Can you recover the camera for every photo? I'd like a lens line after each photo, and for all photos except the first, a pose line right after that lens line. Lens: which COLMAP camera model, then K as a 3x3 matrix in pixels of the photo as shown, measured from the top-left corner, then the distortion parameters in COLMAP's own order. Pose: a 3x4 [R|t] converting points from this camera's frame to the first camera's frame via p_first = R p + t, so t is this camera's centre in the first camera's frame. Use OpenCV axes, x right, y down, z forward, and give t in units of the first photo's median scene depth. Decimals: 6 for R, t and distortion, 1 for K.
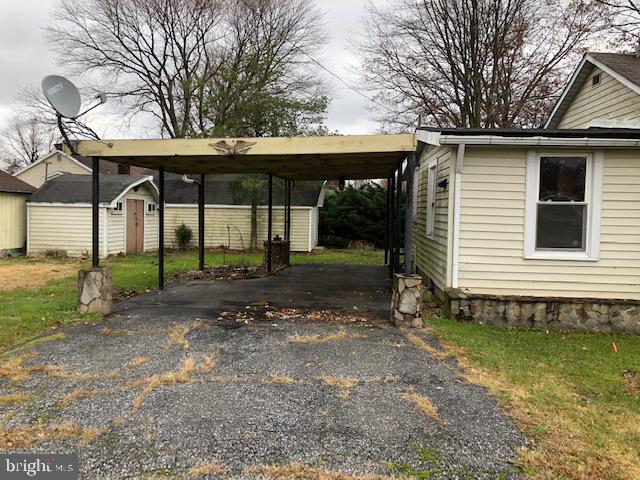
lens RADIAL K [[529.0, 0, 321.5], [0, 529.0, 240.4], [0, 0, 1]] dist [0.036981, -0.001495]
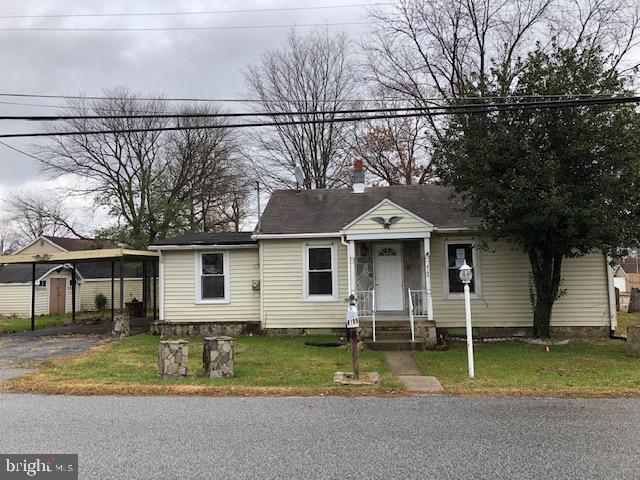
lens RADIAL K [[529.0, 0, 319.5], [0, 529.0, 235.7], [0, 0, 1]] dist [0.036981, -0.001495]
pose [[0.998904, -0.039454, -0.025194, 0.902050], [0.035819, 0.990702, -0.131248, 0.057595], [0.030138, 0.130201, 0.991029, -0.995133]]
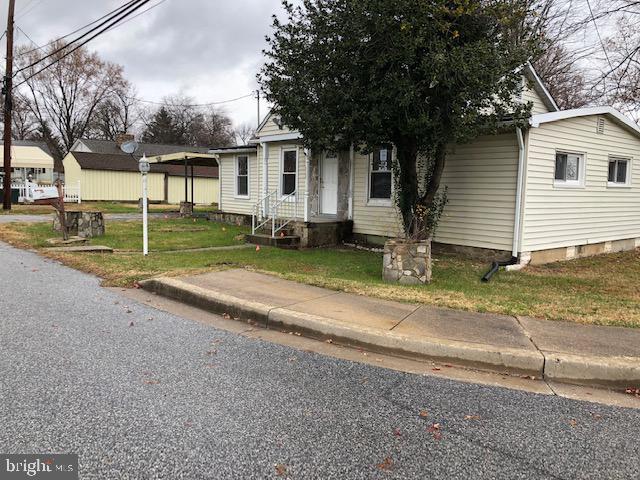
lens RADIAL K [[529.0, 0, 319.8], [0, 529.0, 241.5], [0, 0, 1]] dist [0.036981, -0.001495]
pose [[0.711367, 0.073144, -0.699004, 2.385582], [-0.058910, 0.997275, 0.044404, 0.101098], [0.700347, 0.009591, 0.713738, -0.470652]]
